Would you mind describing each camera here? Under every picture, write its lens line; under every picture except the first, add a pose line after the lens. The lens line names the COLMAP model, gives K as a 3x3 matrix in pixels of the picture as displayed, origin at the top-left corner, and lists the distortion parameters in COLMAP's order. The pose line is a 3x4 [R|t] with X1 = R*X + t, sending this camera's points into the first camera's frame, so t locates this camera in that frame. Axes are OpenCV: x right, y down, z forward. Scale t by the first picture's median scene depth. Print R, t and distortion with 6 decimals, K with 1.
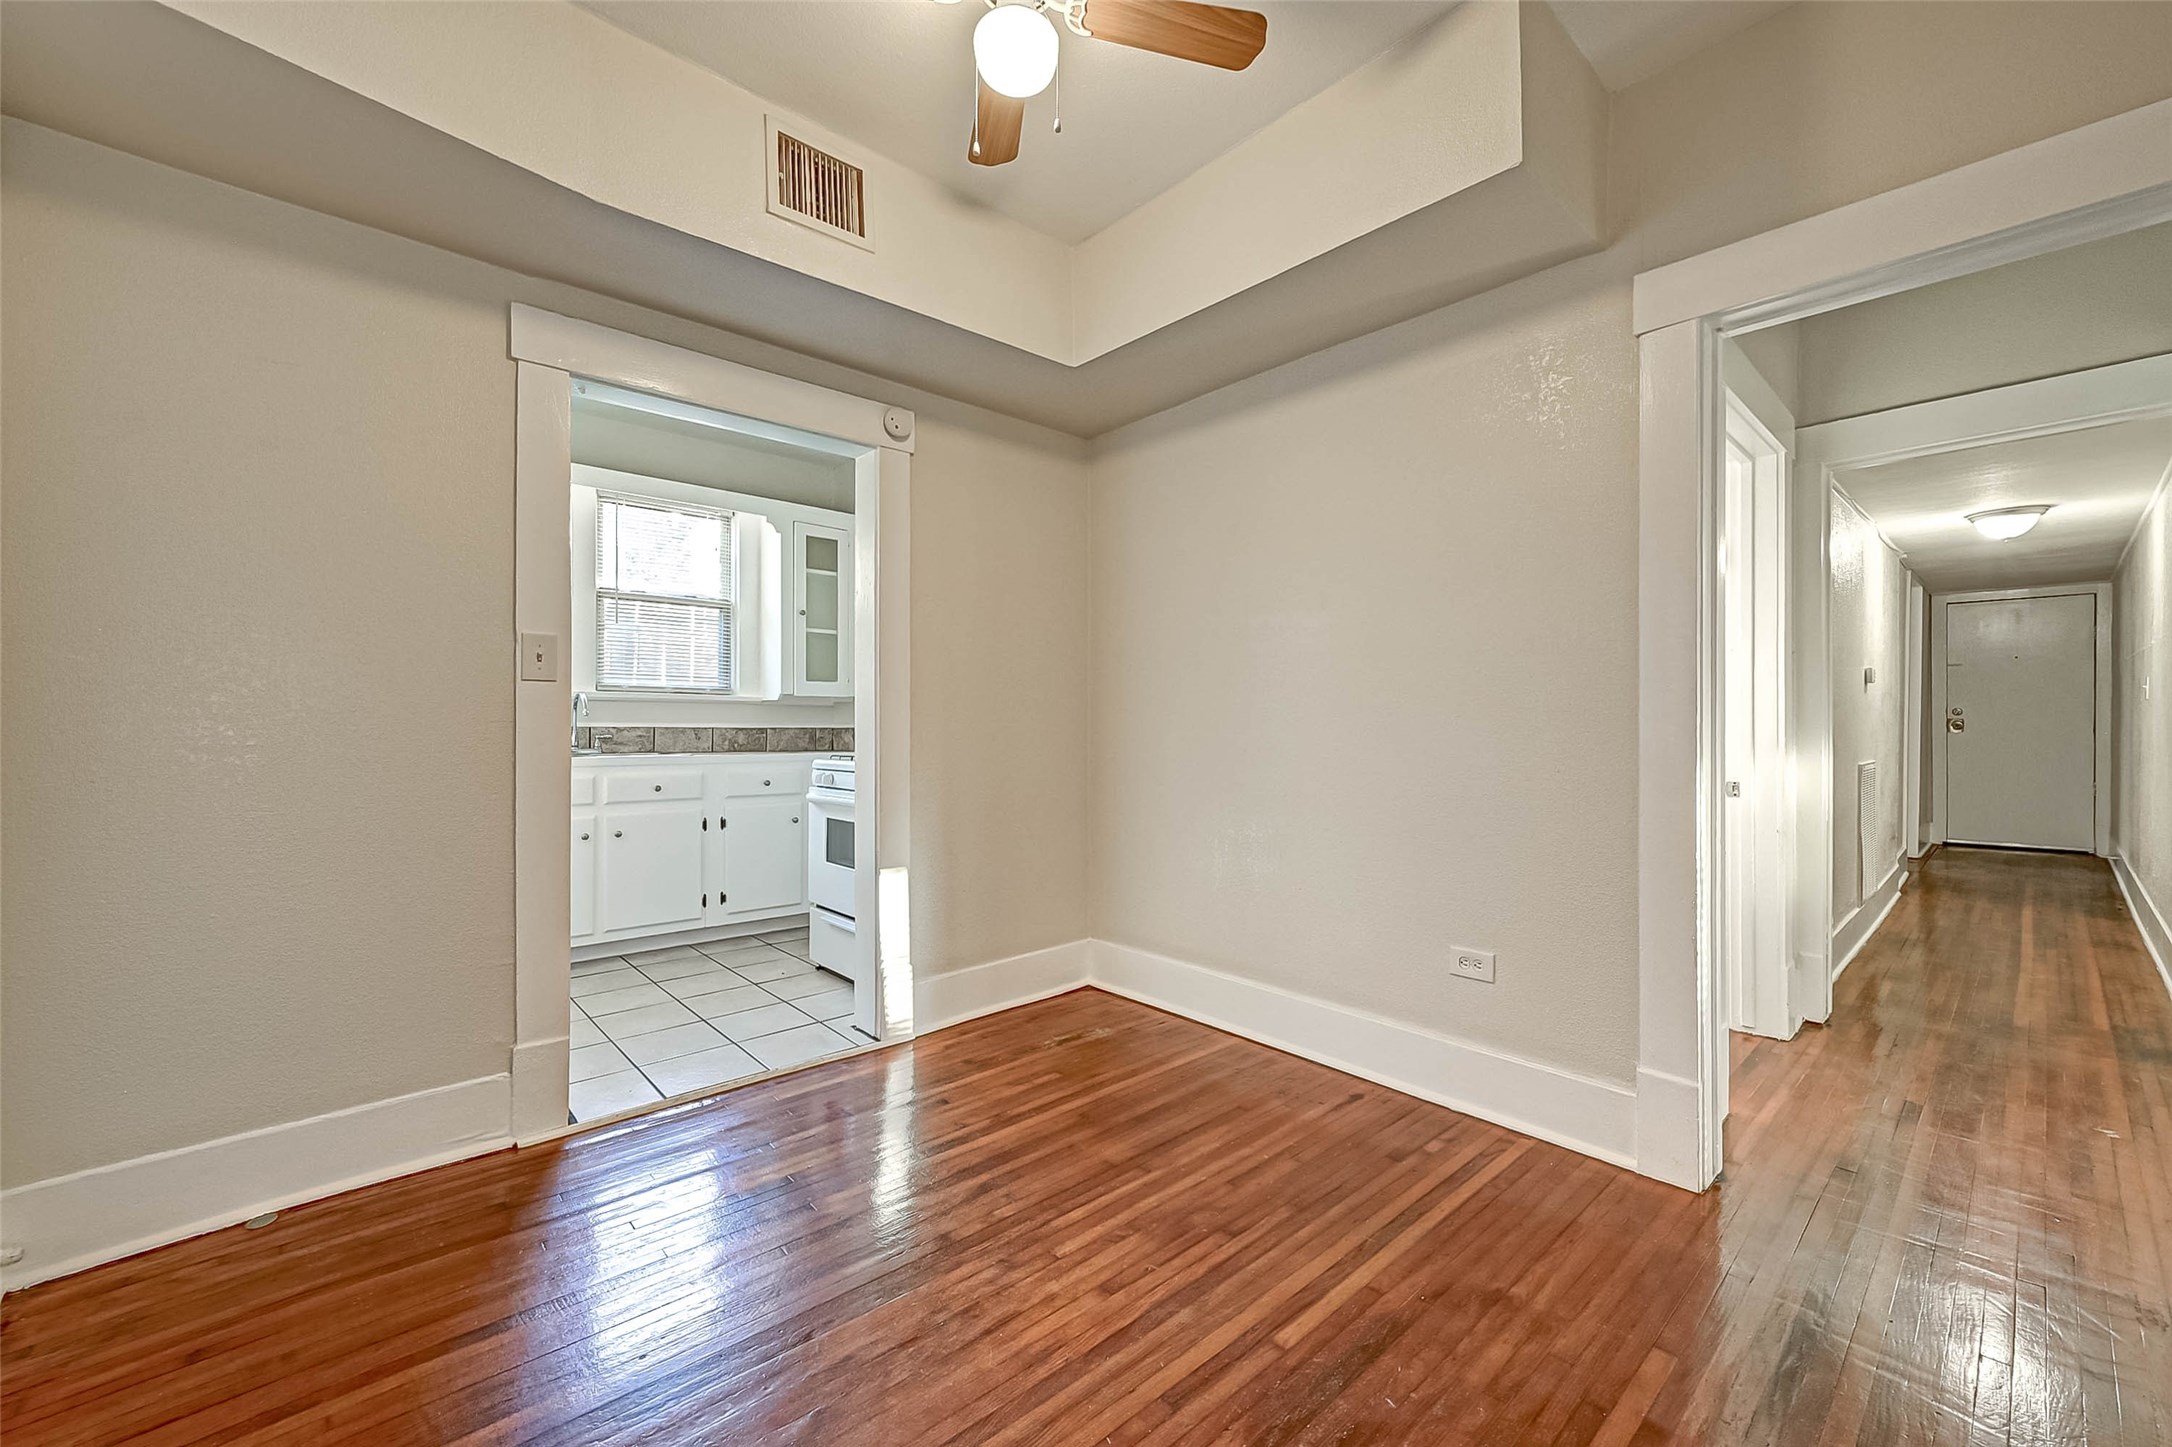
lens RADIAL K [[871.1, 0, 1078.0], [0, 871.1, 722.4], [0, 0, 1]] dist [0.000006, 0.000028]
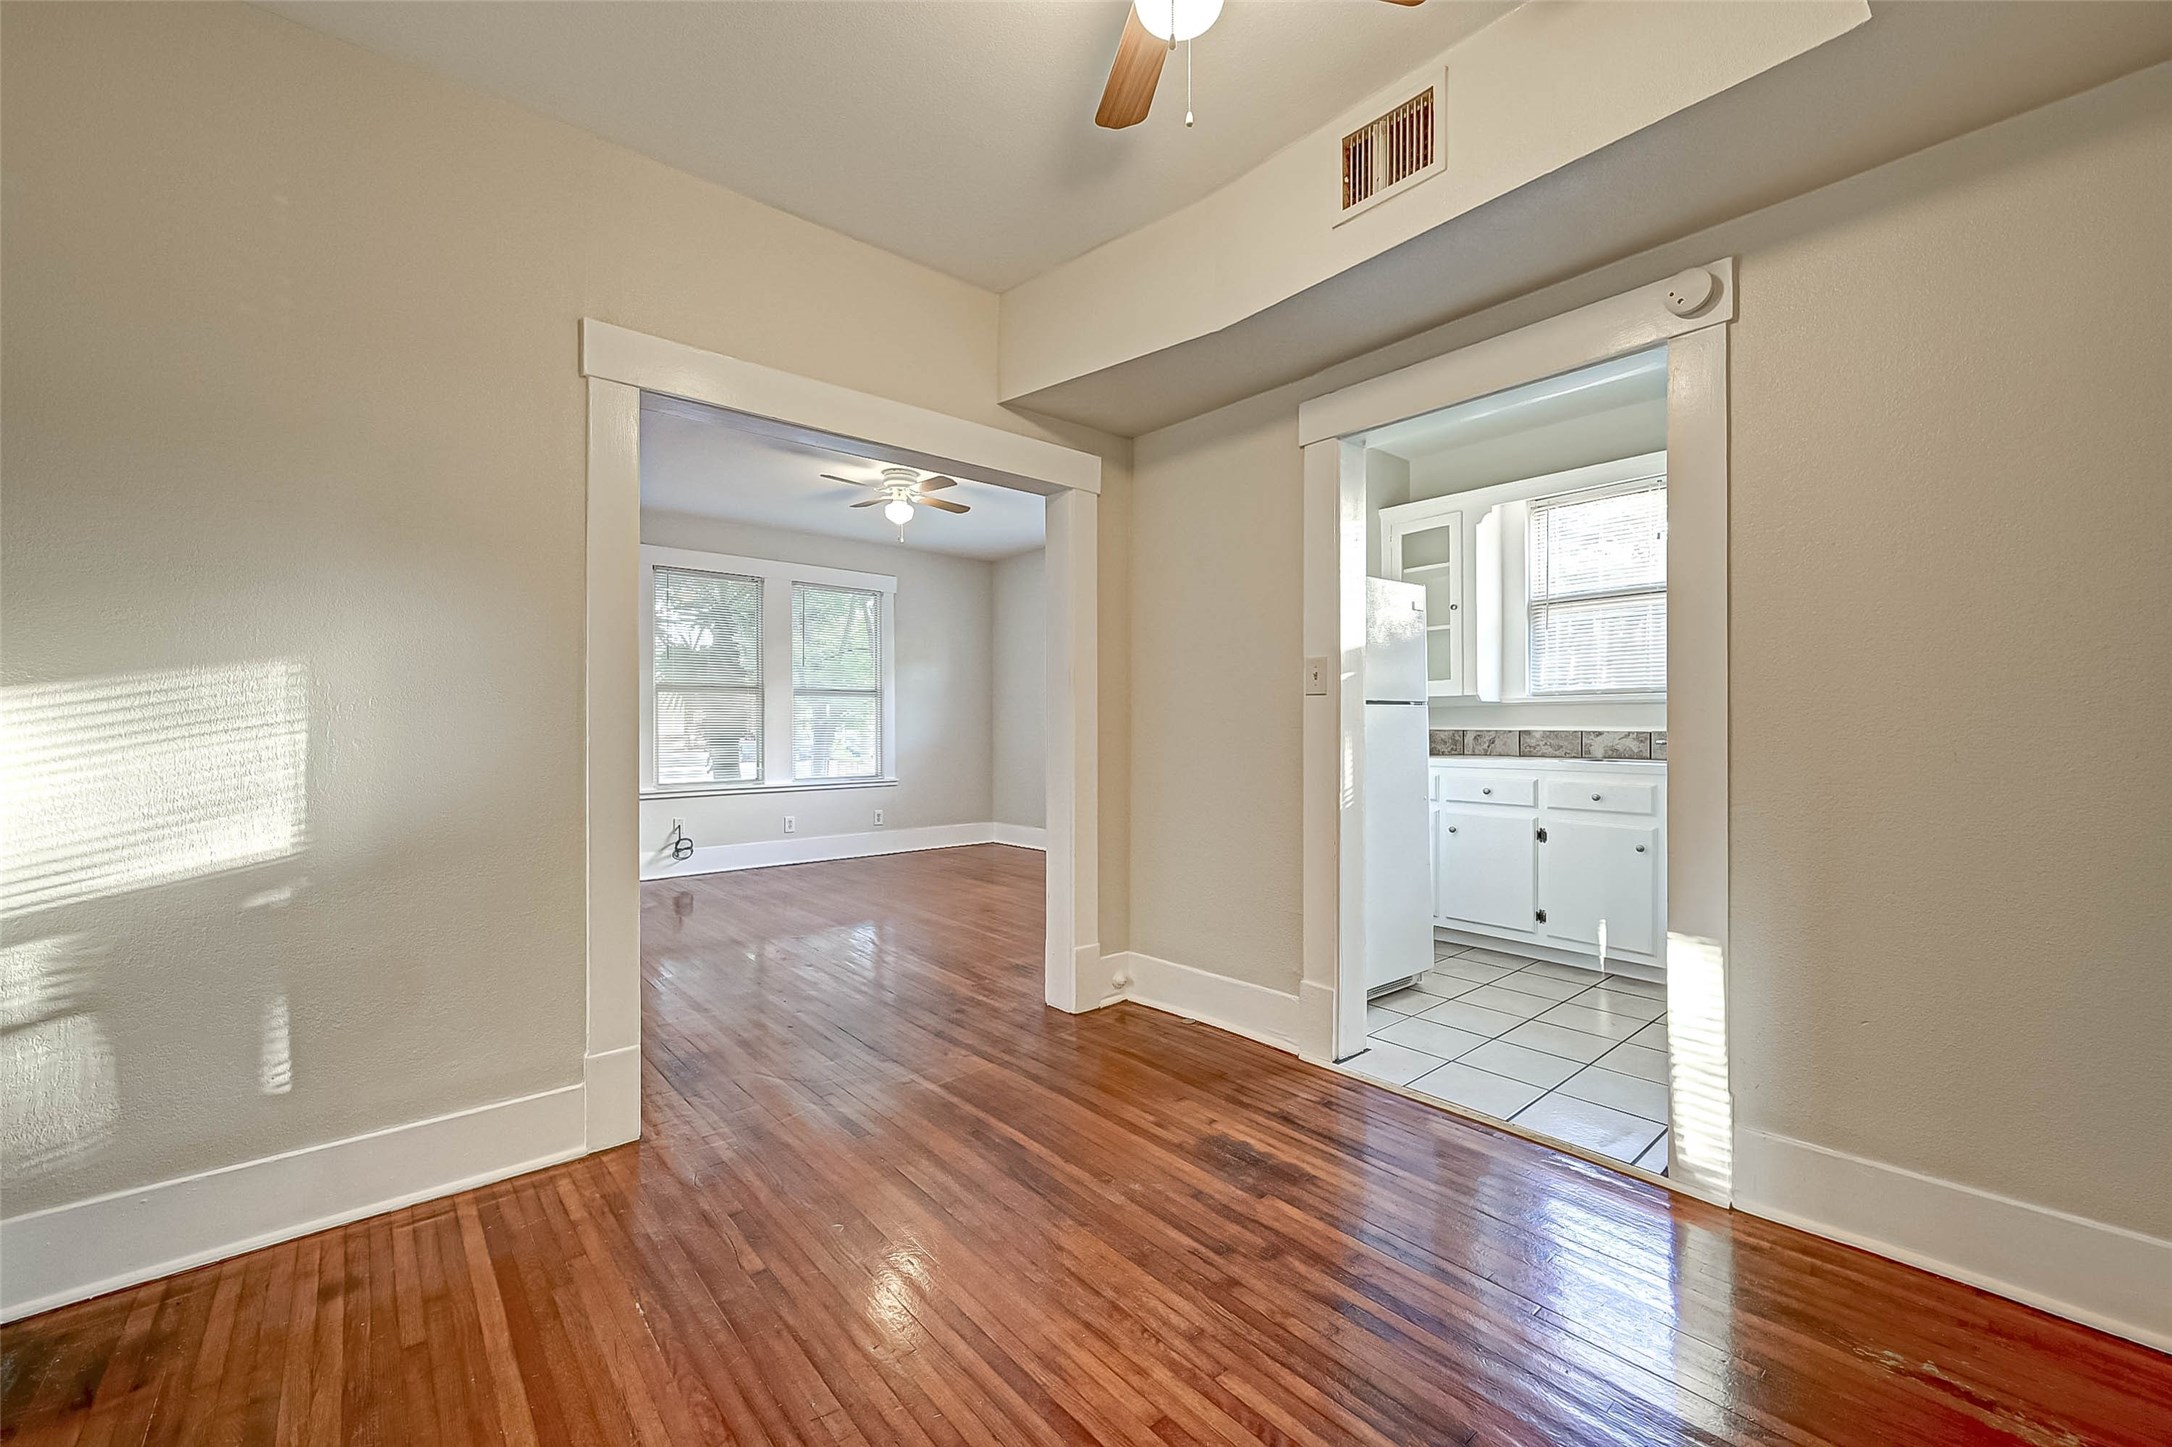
lens RADIAL K [[849.5, 0, 1079.5], [0, 849.5, 723.5], [0, 0, 1]] dist [0.000450, 0.000056]
pose [[-0.017633, -0.002899, -0.999840, 0.504629], [0.002287, 0.999993, -0.002939, -0.003527], [0.999842, -0.002339, -0.017626, 0.566869]]
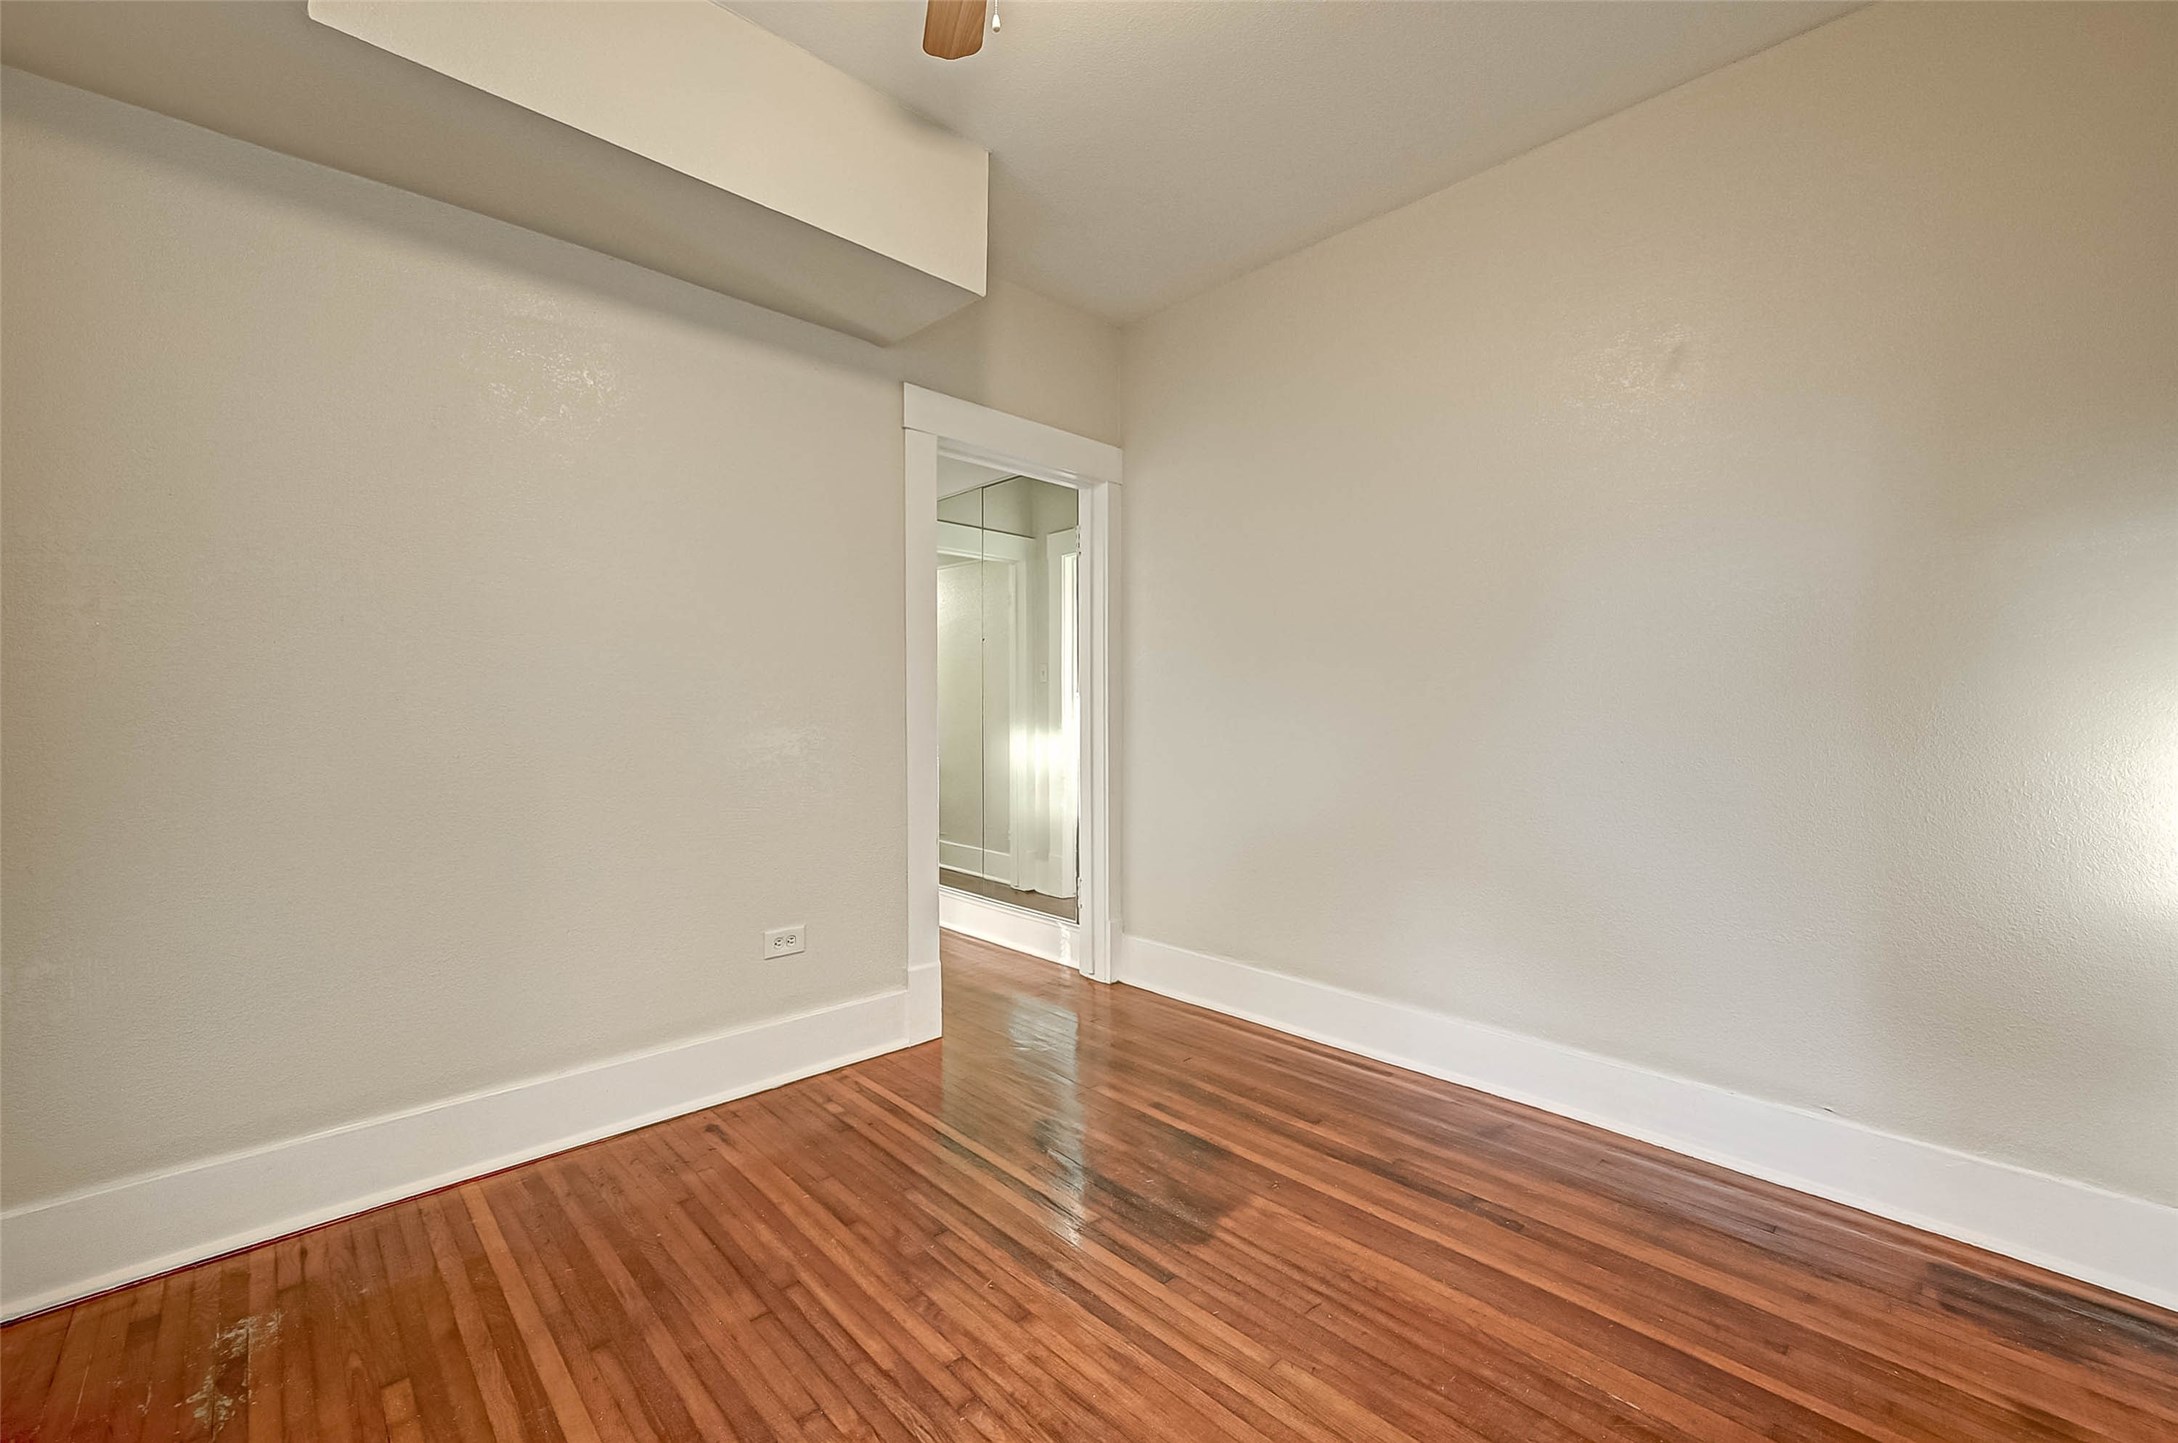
lens RADIAL K [[882.0, 0, 1095.3], [0, 882.0, 721.0], [0, 0, 1]] dist [-0.001147, -0.000300]
pose [[-0.046133, -0.012894, 0.998852, -0.555560], [0.002684, 0.999911, 0.013031, -0.005838], [-0.998932, 0.003282, -0.046095, 0.580690]]
